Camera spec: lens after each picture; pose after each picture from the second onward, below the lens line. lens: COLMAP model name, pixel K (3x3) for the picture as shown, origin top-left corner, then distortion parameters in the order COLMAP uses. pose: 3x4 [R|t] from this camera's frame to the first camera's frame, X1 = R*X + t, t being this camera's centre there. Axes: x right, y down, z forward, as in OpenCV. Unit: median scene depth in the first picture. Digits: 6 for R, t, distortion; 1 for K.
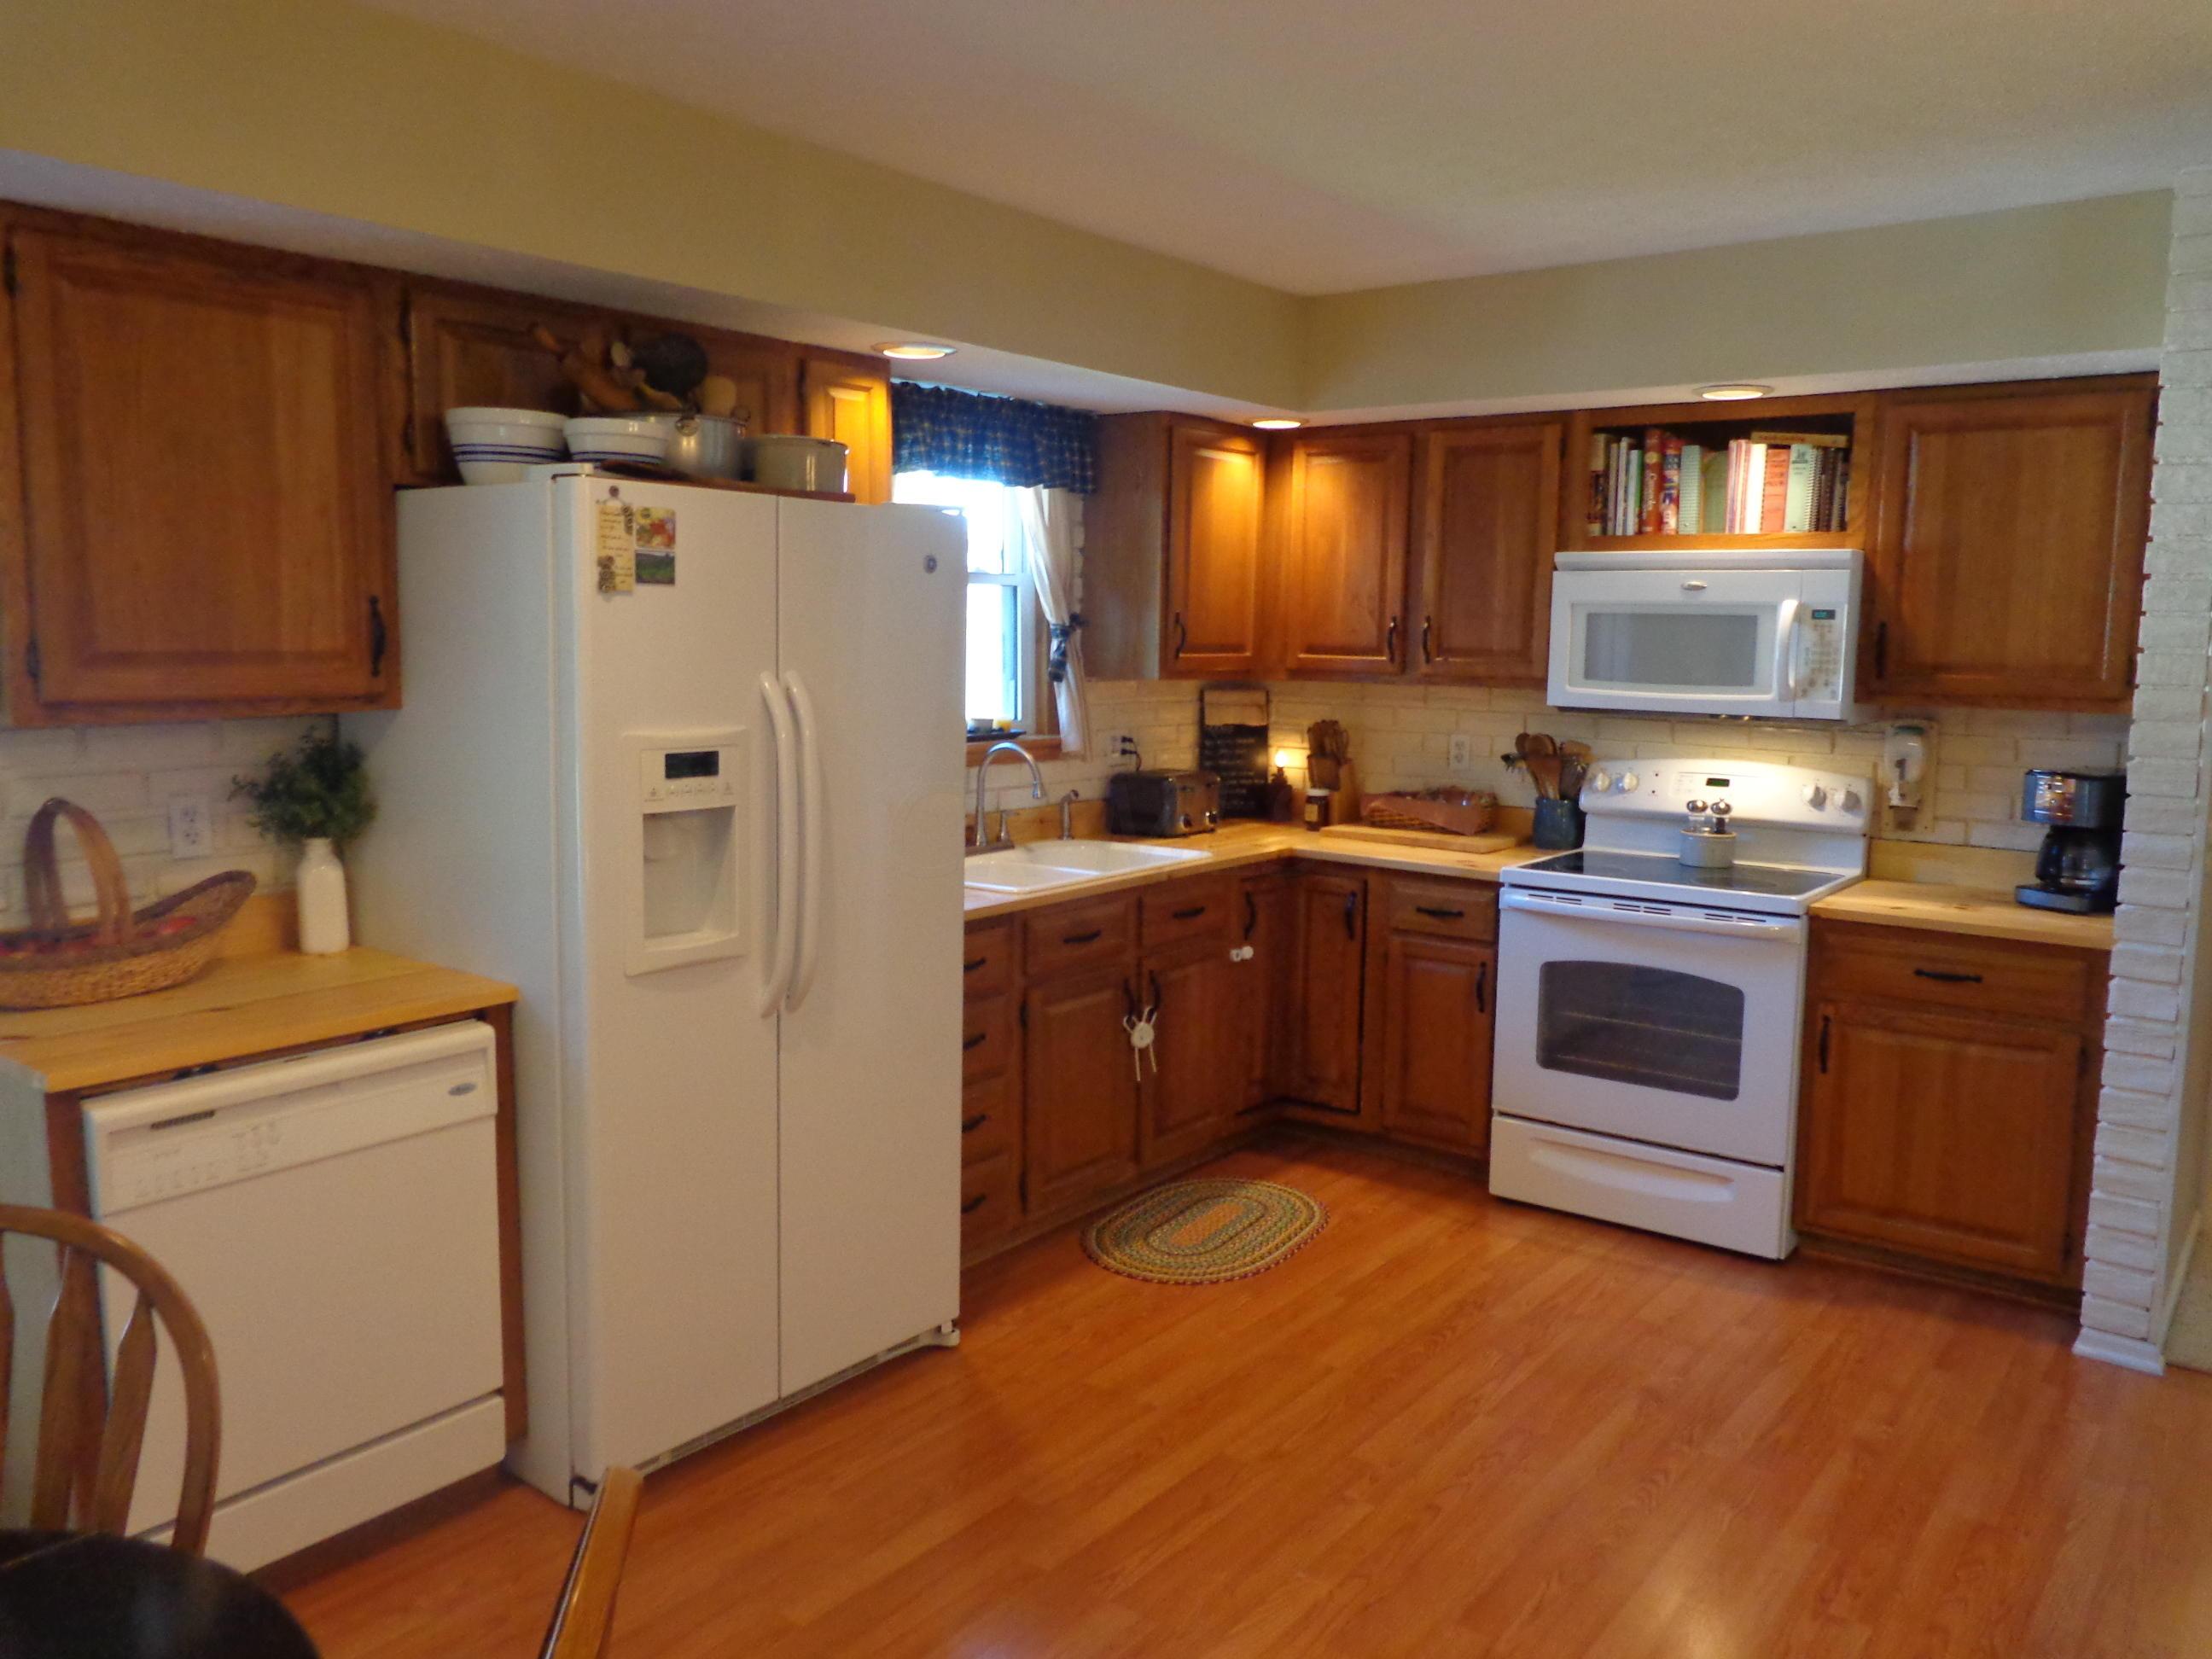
lens RADIAL K [[1666.3, 0, 1127.5], [0, 1666.3, 804.4], [0, 0, 1]] dist [-0.004548, 0.002582]
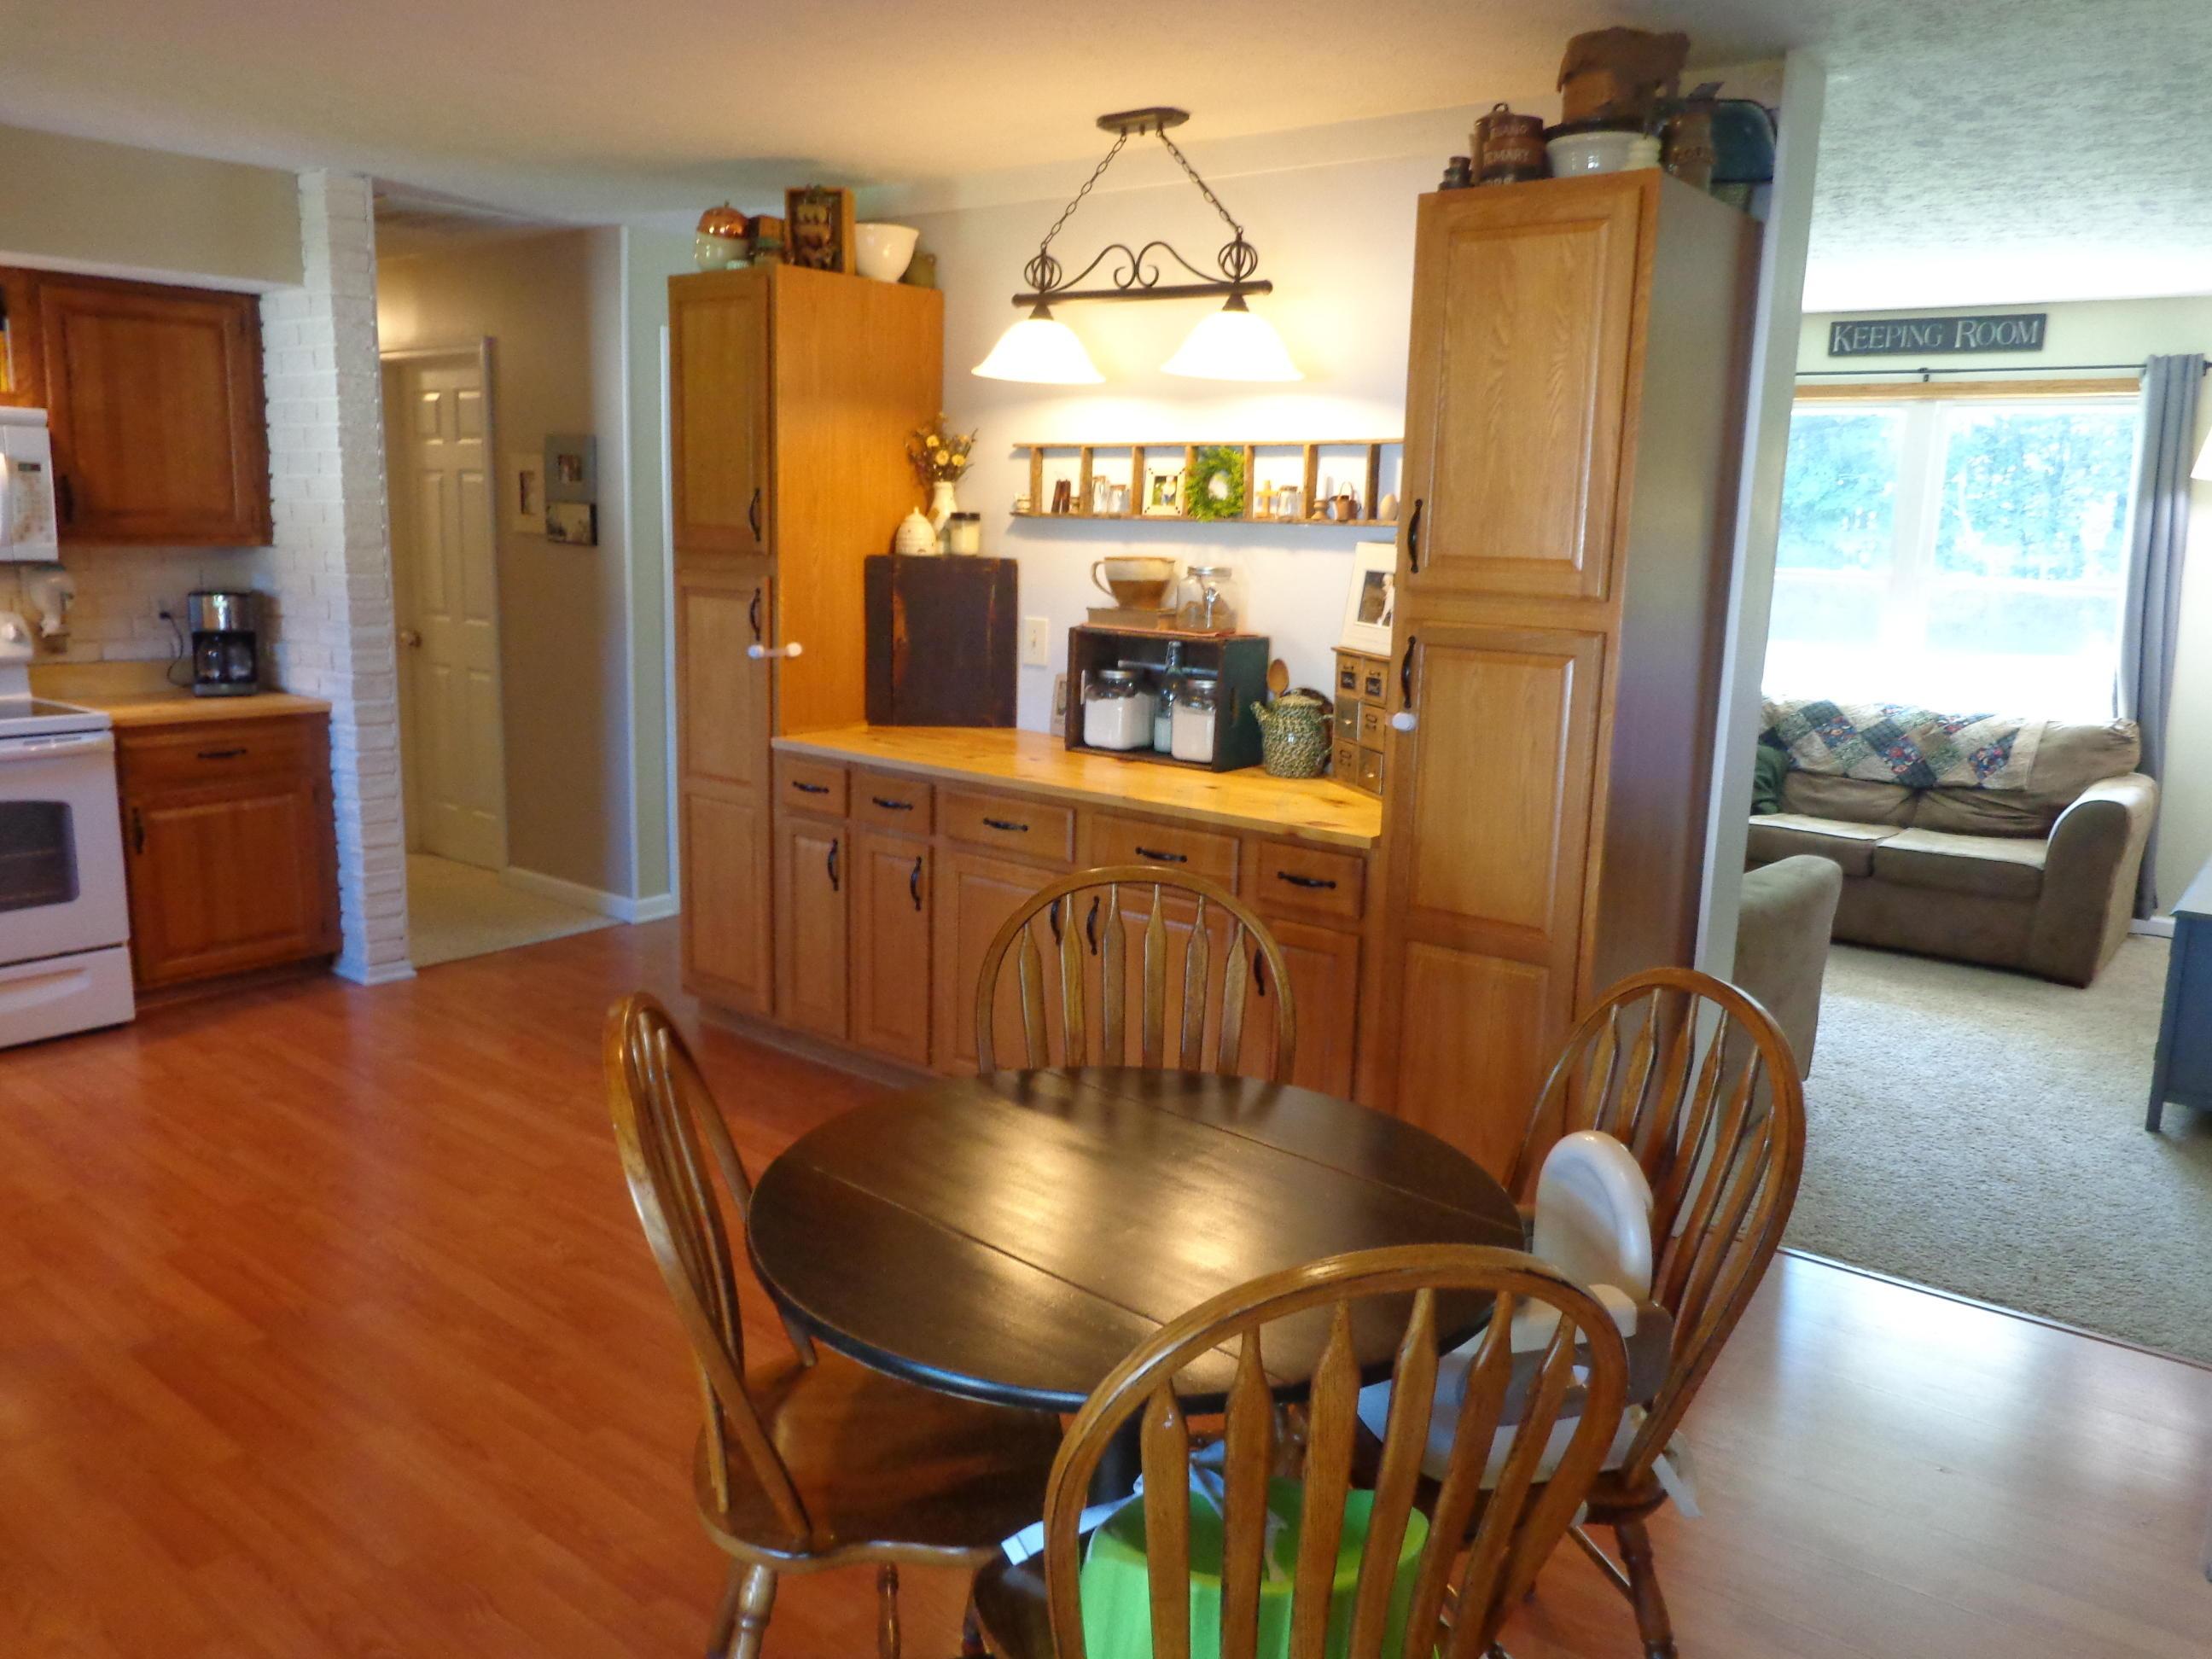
lens RADIAL K [[1666.3, 0, 1127.5], [0, 1666.3, 804.4], [0, 0, 1]] dist [-0.004548, 0.002582]
pose [[0.013746, -0.185876, 0.982477, -0.742785], [0.082109, 0.979461, 0.184157, -0.037422], [-0.996529, 0.078139, 0.028726, 0.246699]]
